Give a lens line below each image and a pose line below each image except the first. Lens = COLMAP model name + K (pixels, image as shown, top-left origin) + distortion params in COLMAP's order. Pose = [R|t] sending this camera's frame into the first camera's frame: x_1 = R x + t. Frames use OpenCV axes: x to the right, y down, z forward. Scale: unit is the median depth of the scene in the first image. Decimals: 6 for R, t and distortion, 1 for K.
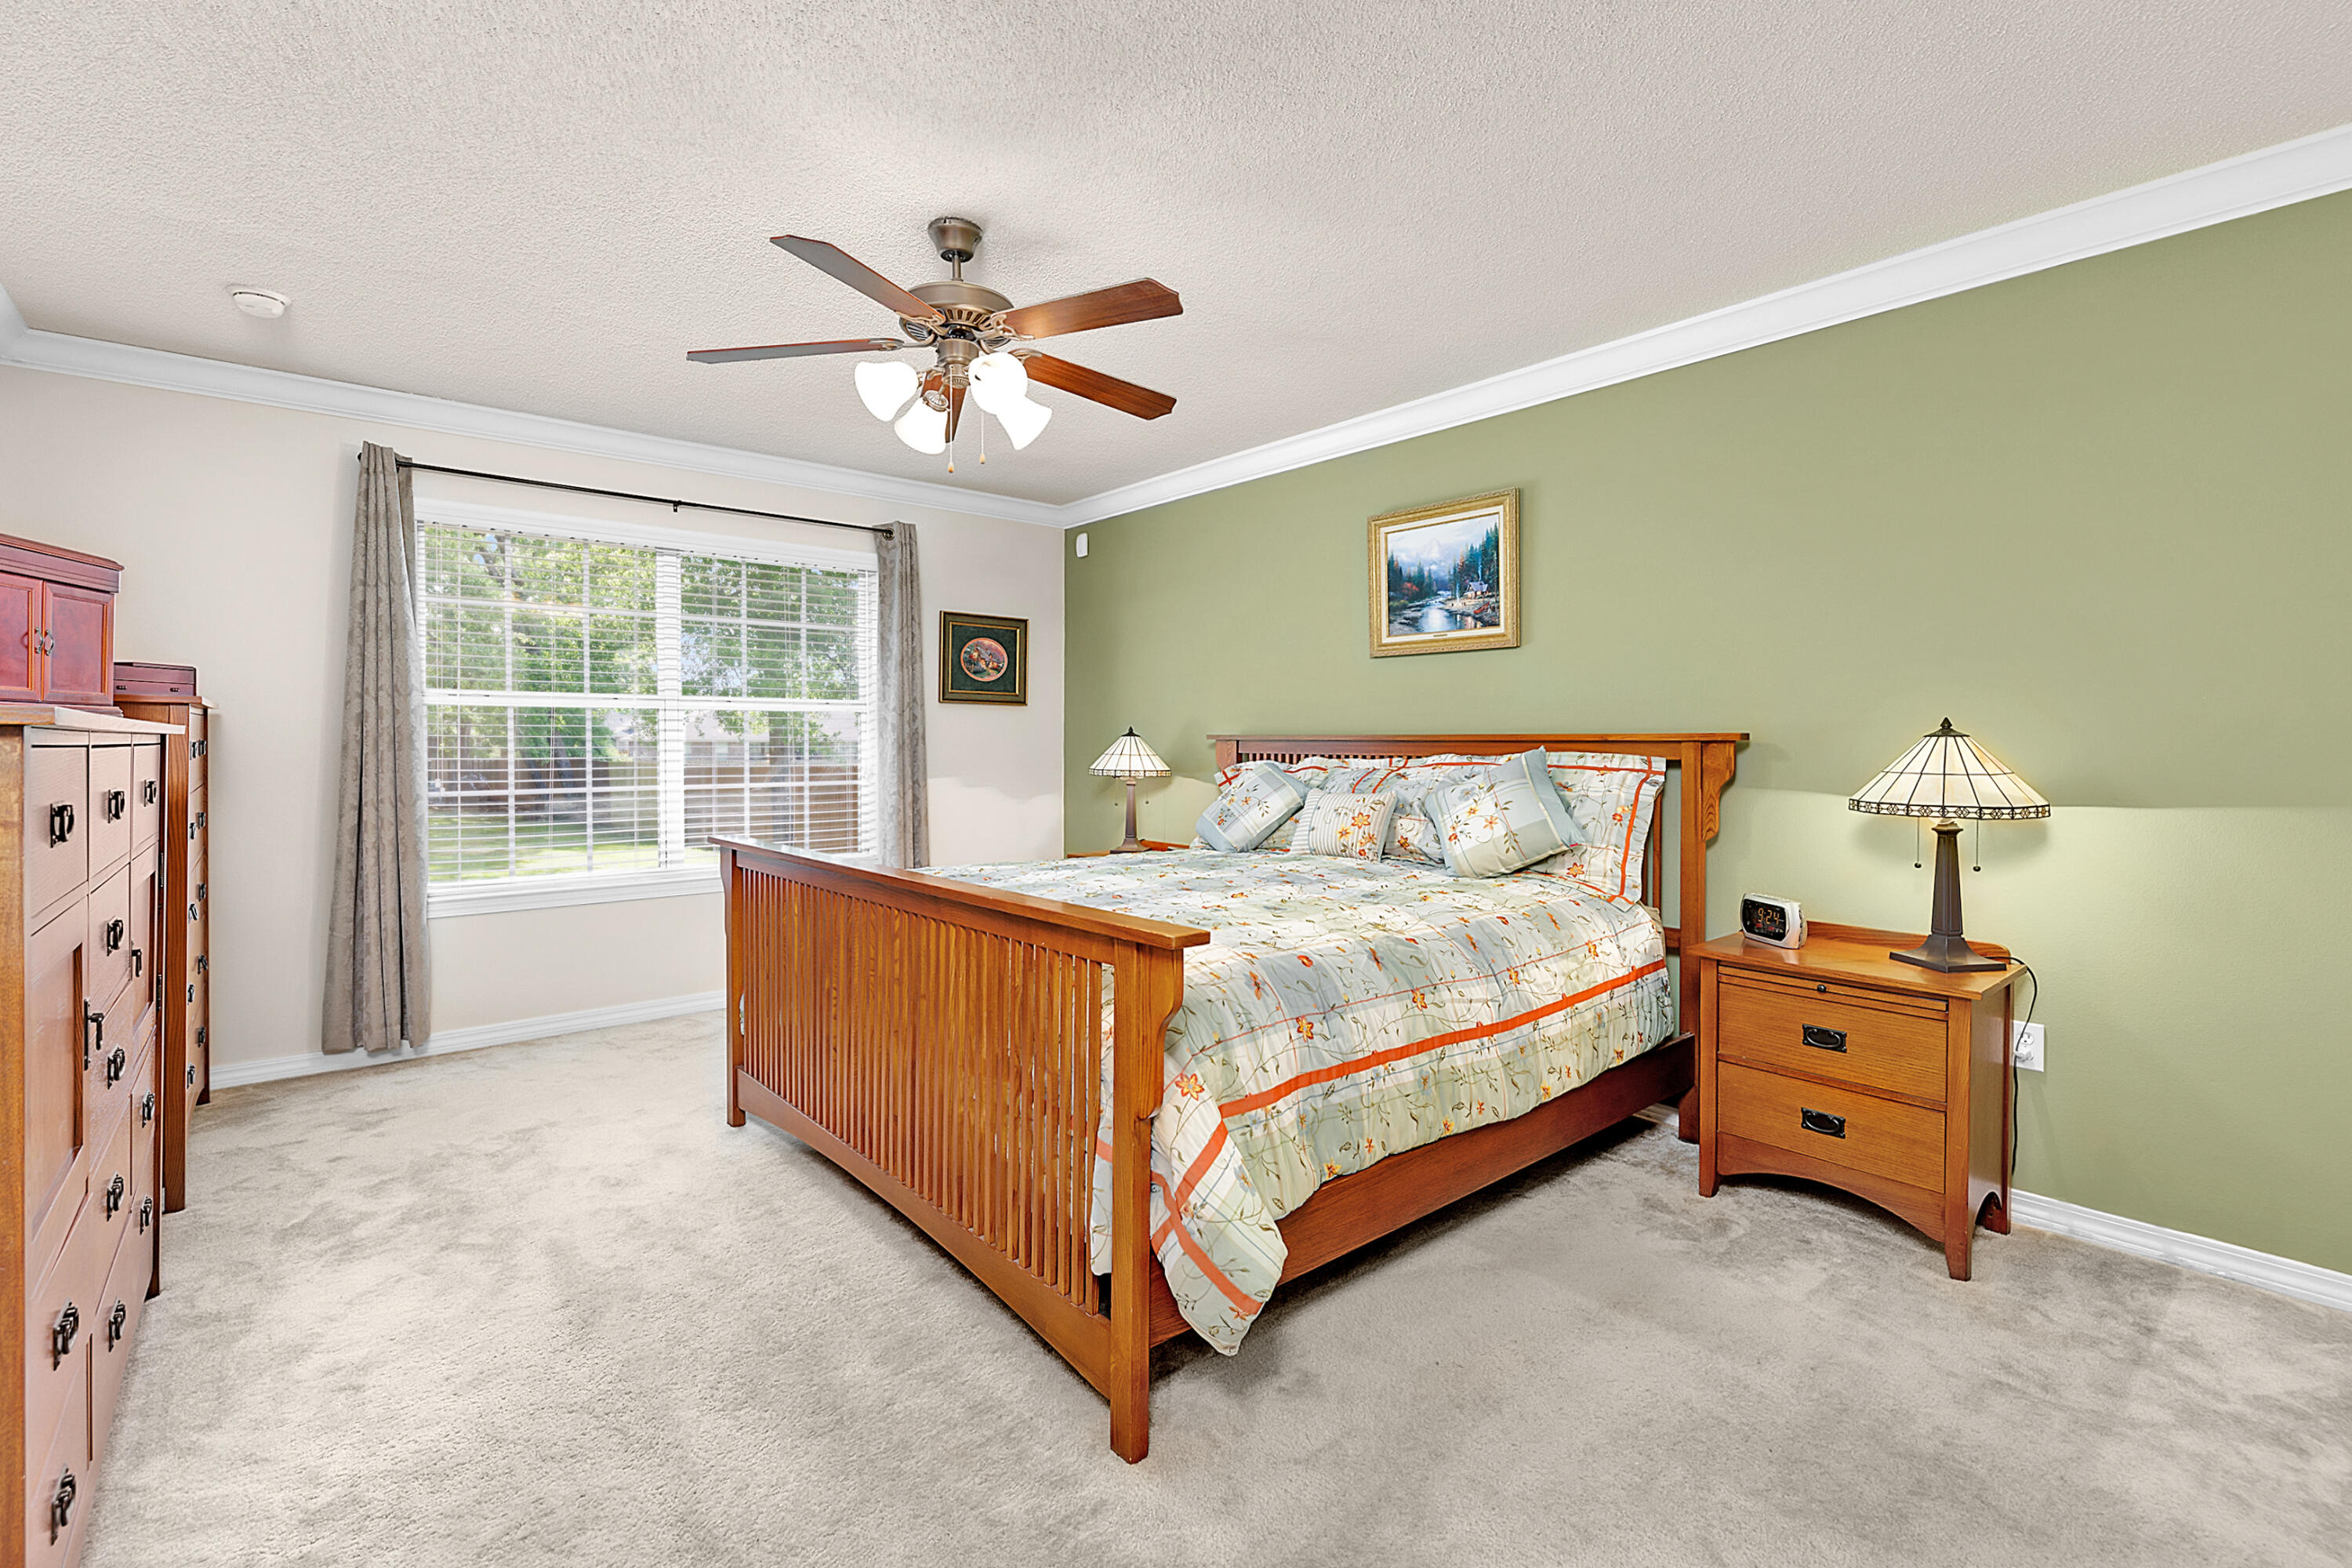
lens RADIAL K [[1055.1, 0, 1157.6], [0, 1055.1, 744.9], [0, 0, 1]] dist [-0.003671, -0.001188]
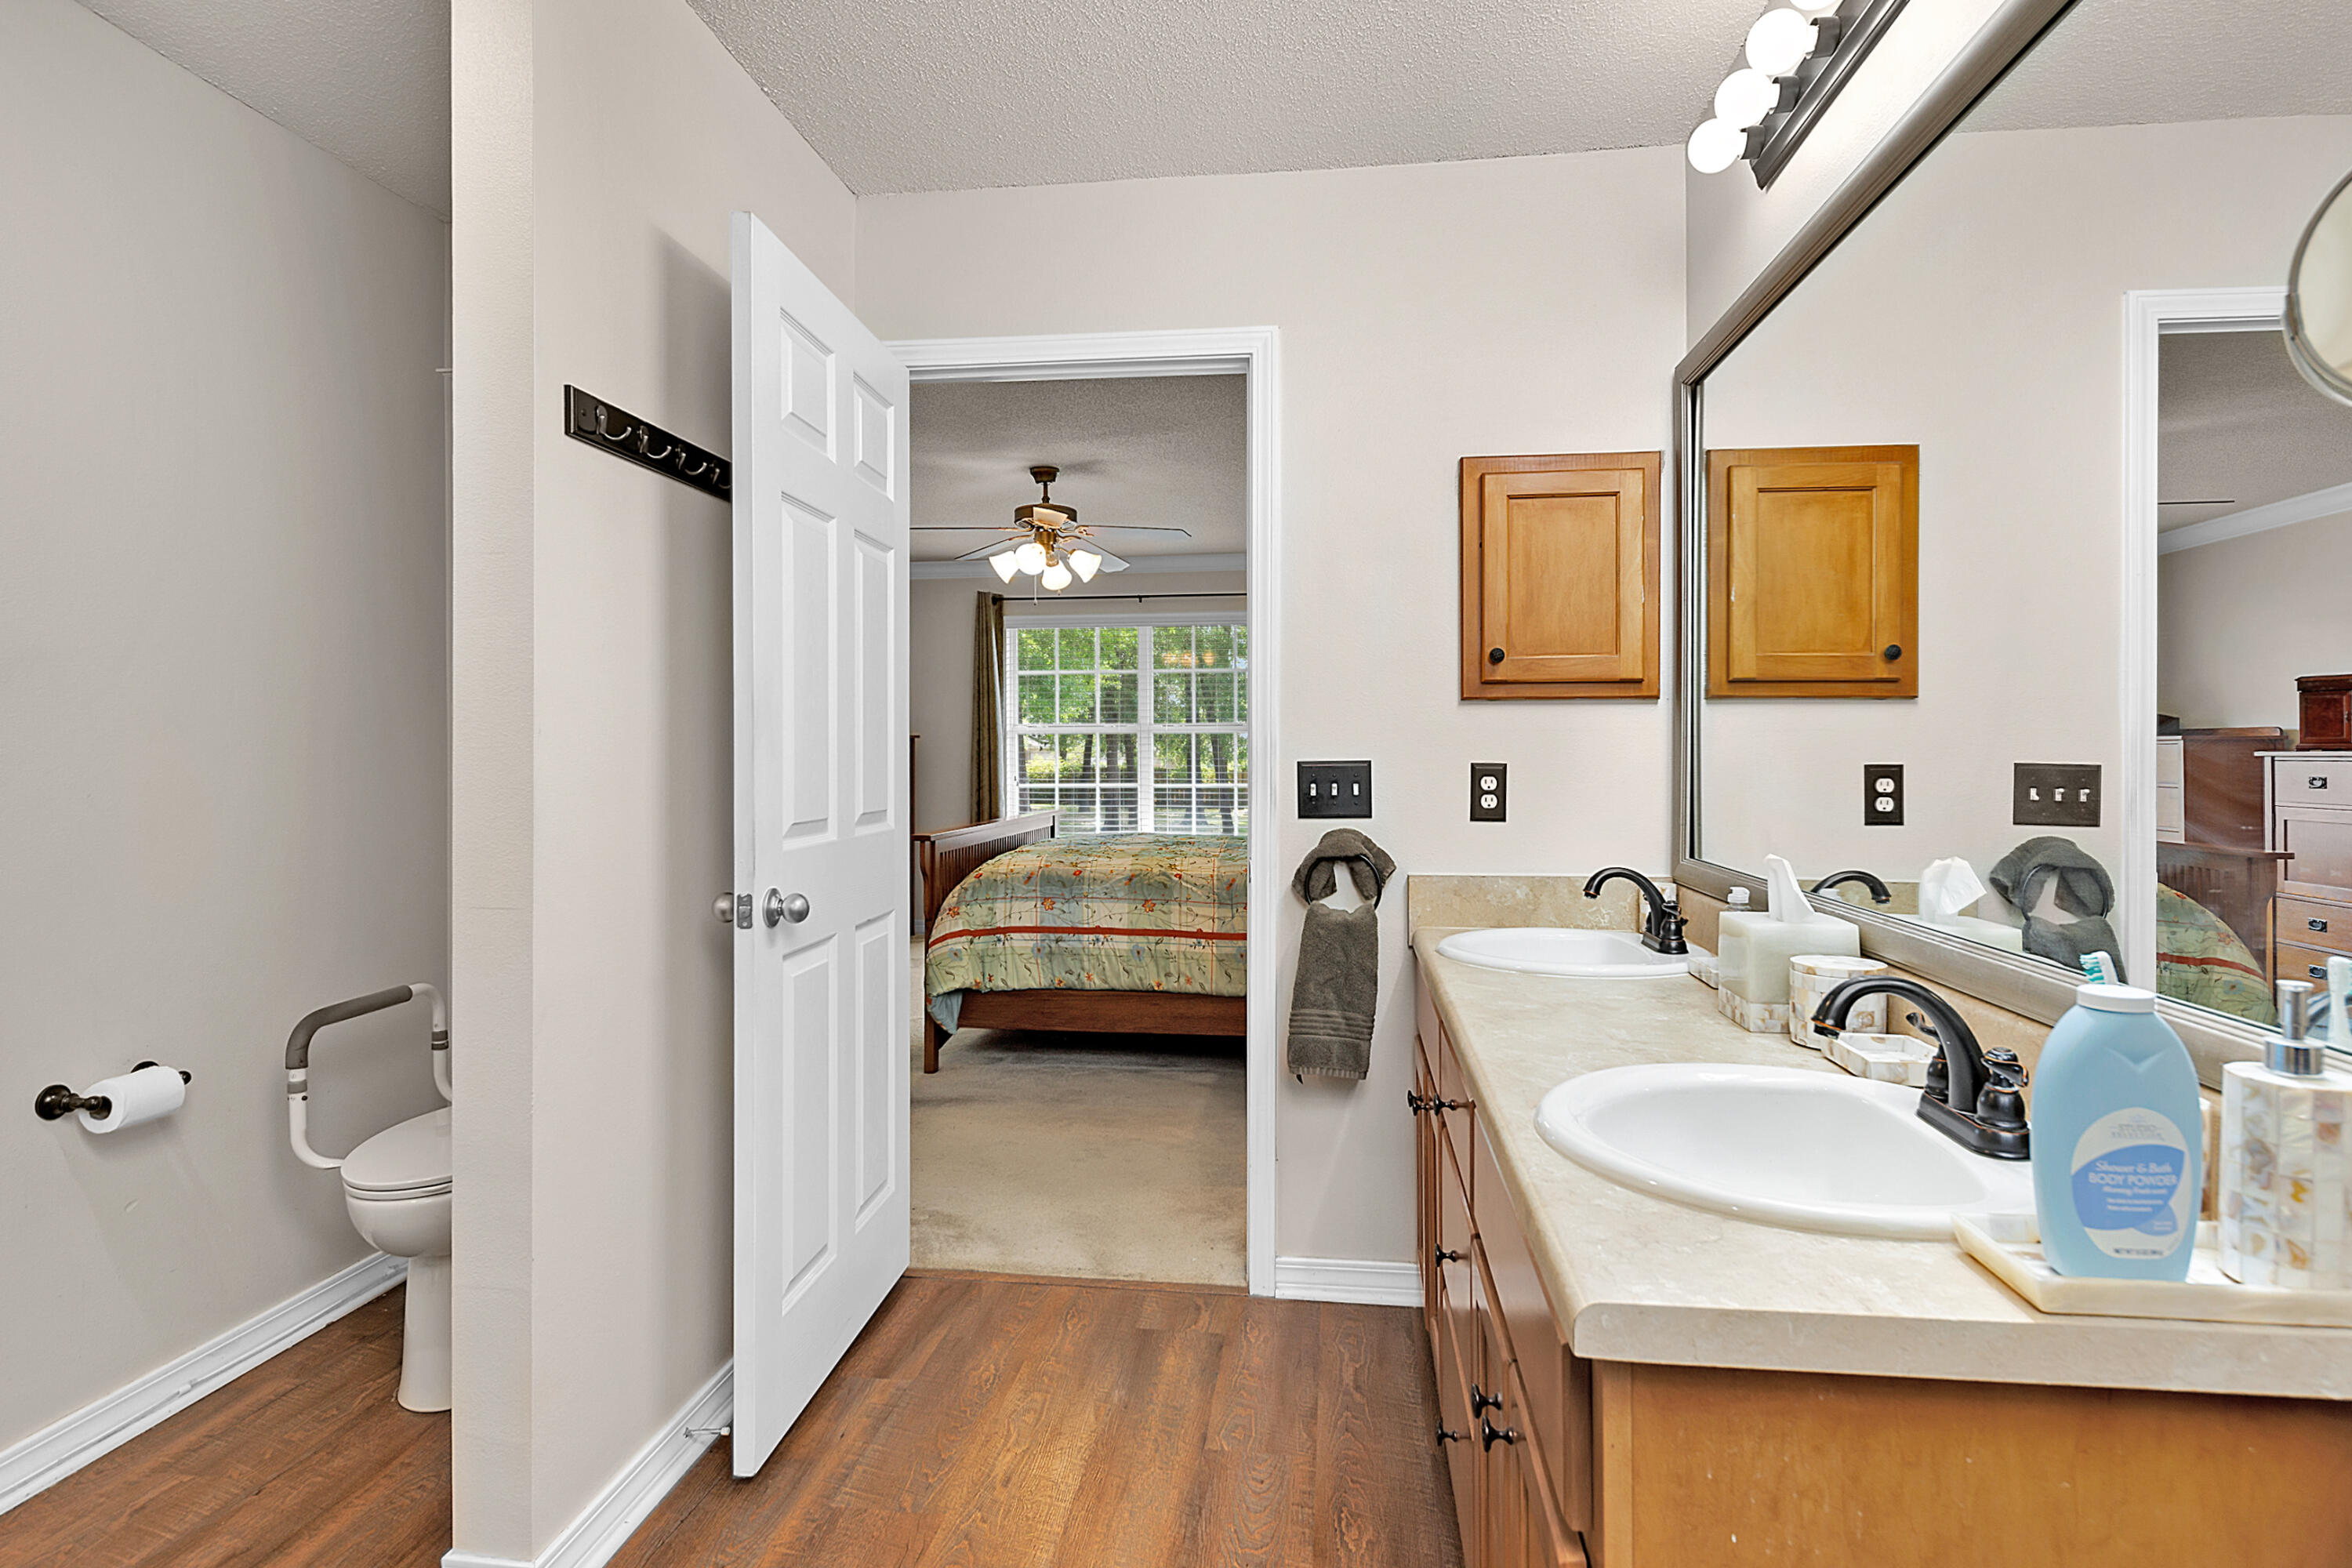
lens RADIAL K [[1199.6, 0, 1172.7], [0, 1199.6, 751.9], [0, 0, 1]] dist [0.005748, -0.009963]
pose [[0.670787, -0.004994, -0.741633, 0.990114], [0.000470, 0.999980, -0.006308, 0.005975], [0.741650, 0.003883, 0.670776, -0.143590]]
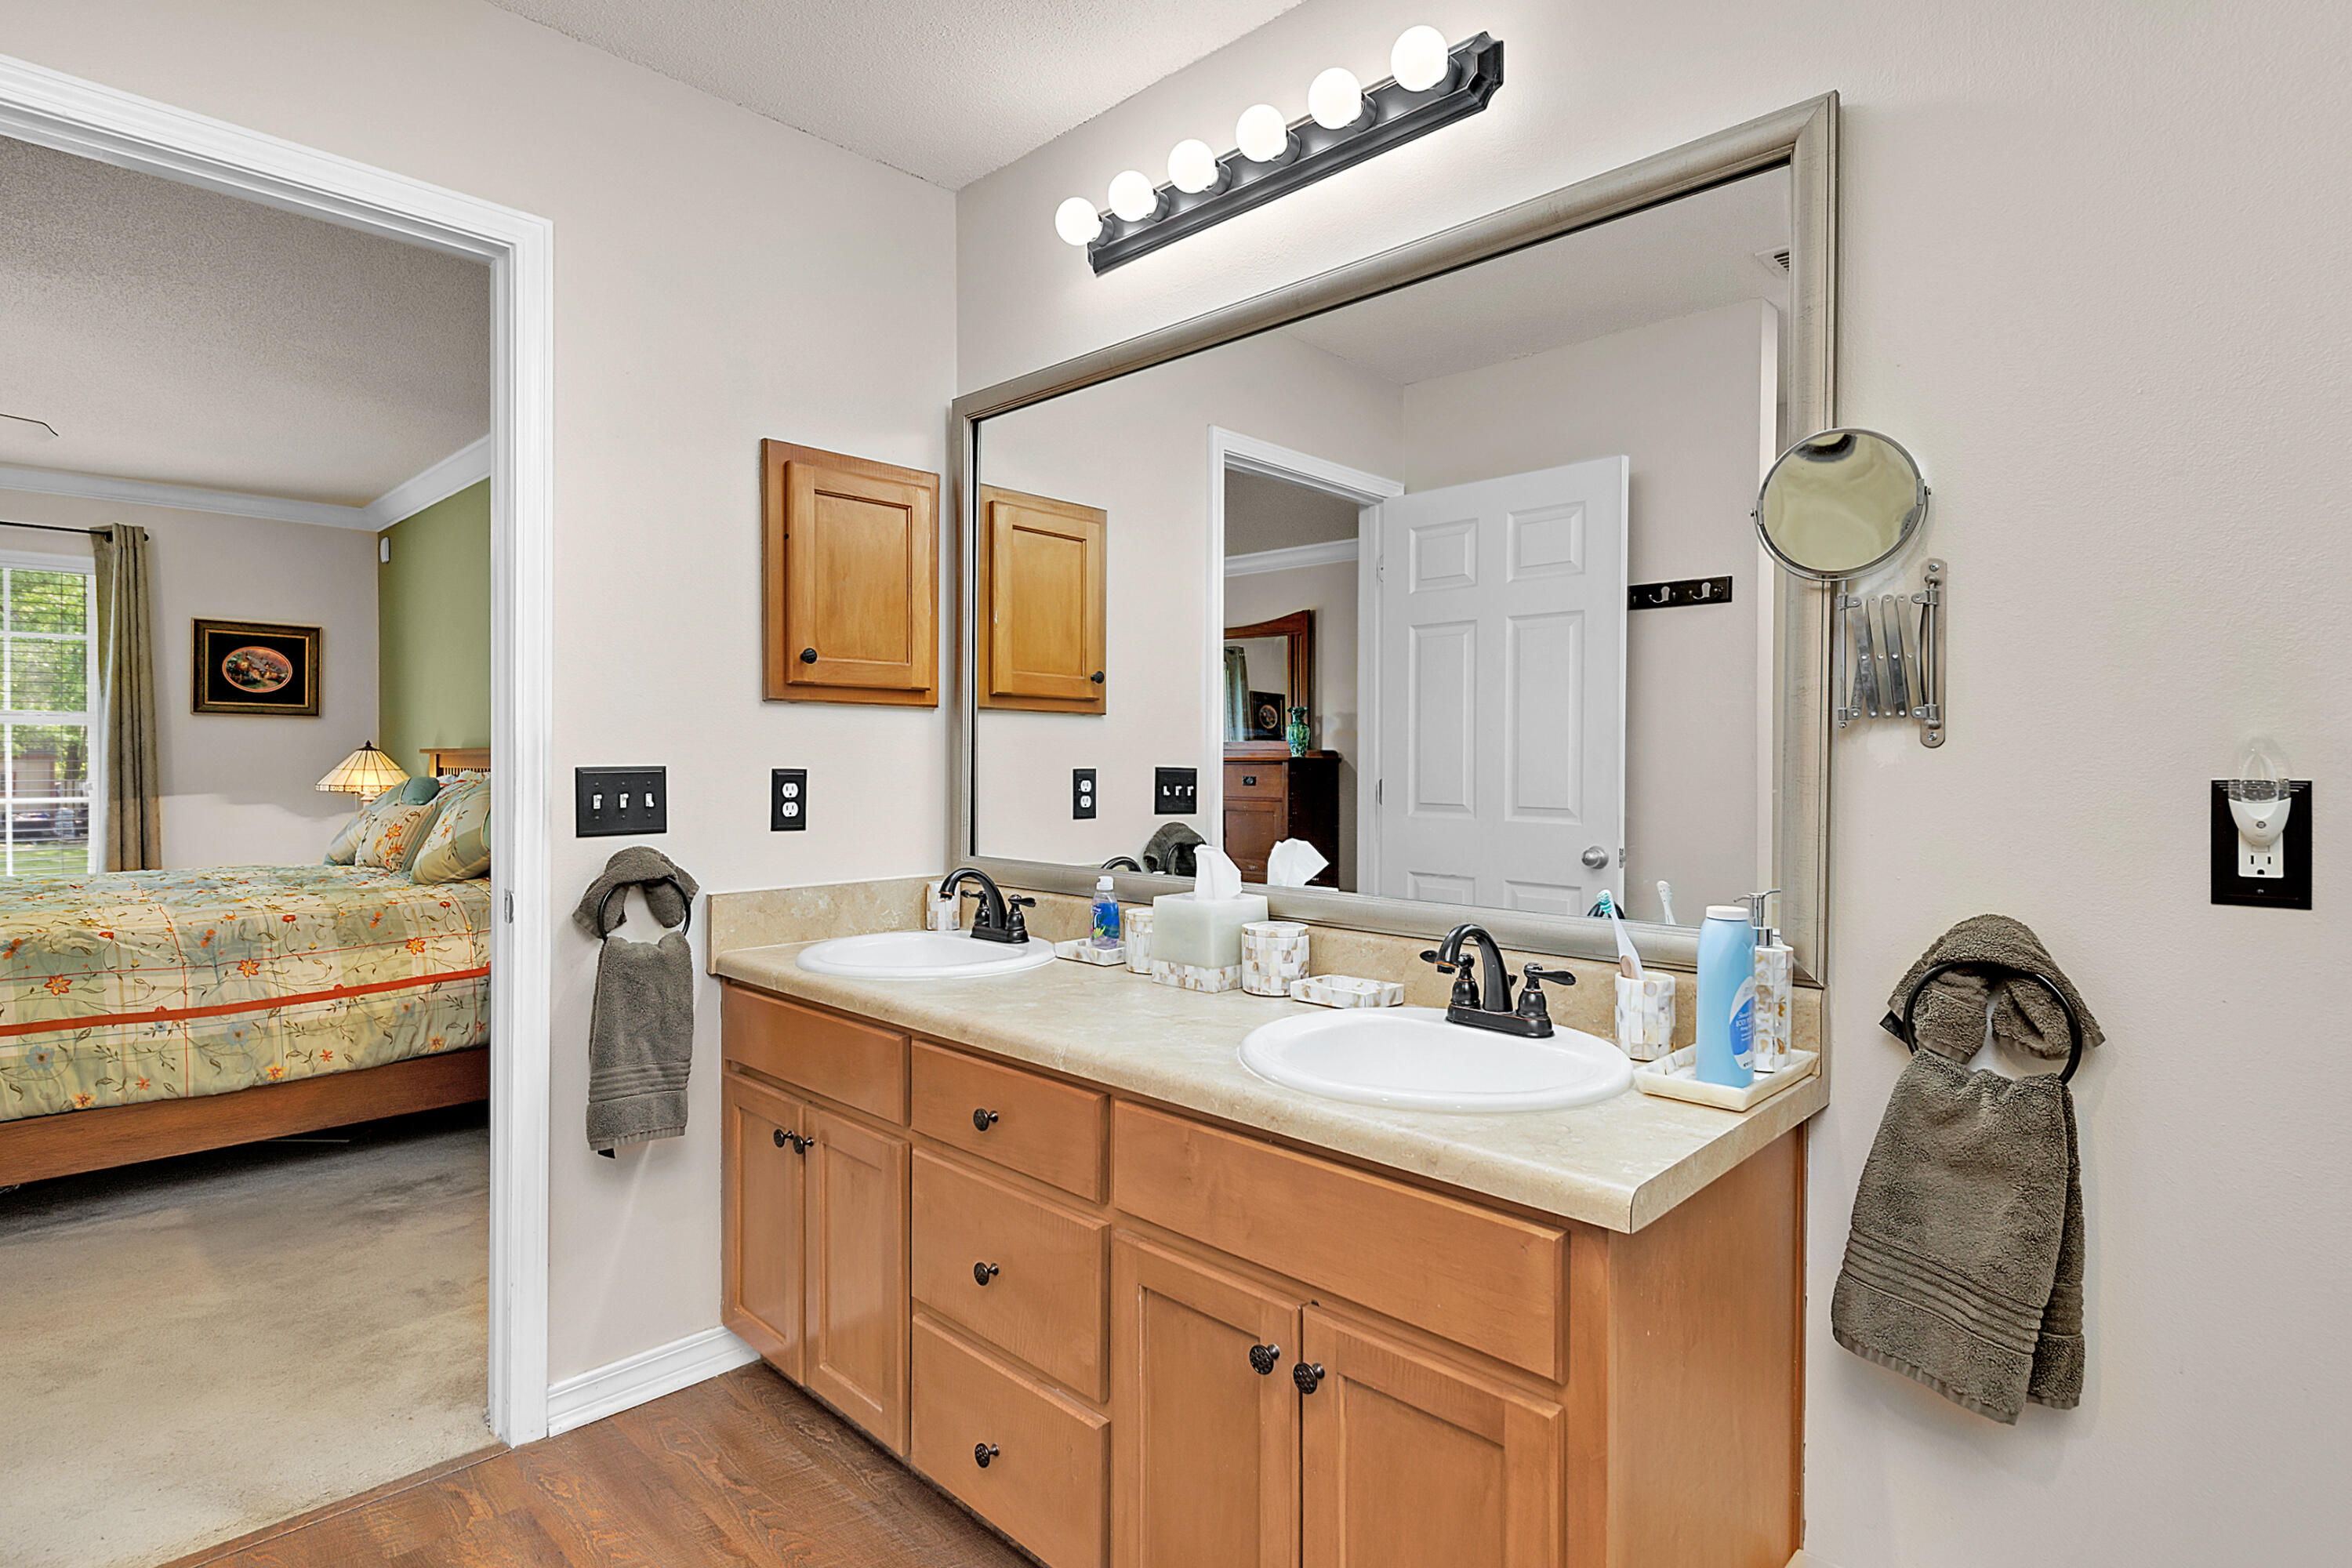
lens RADIAL K [[1204.2, 0, 1129.7], [0, 1204.2, 763.8], [0, 0, 1]] dist [0.000934, -0.001351]
pose [[0.996225, 0.000280, 0.086805, 0.741057], [-0.000282, 1.000000, 0.000011, 0.005402], [-0.086805, -0.000035, 0.996225, -0.209430]]
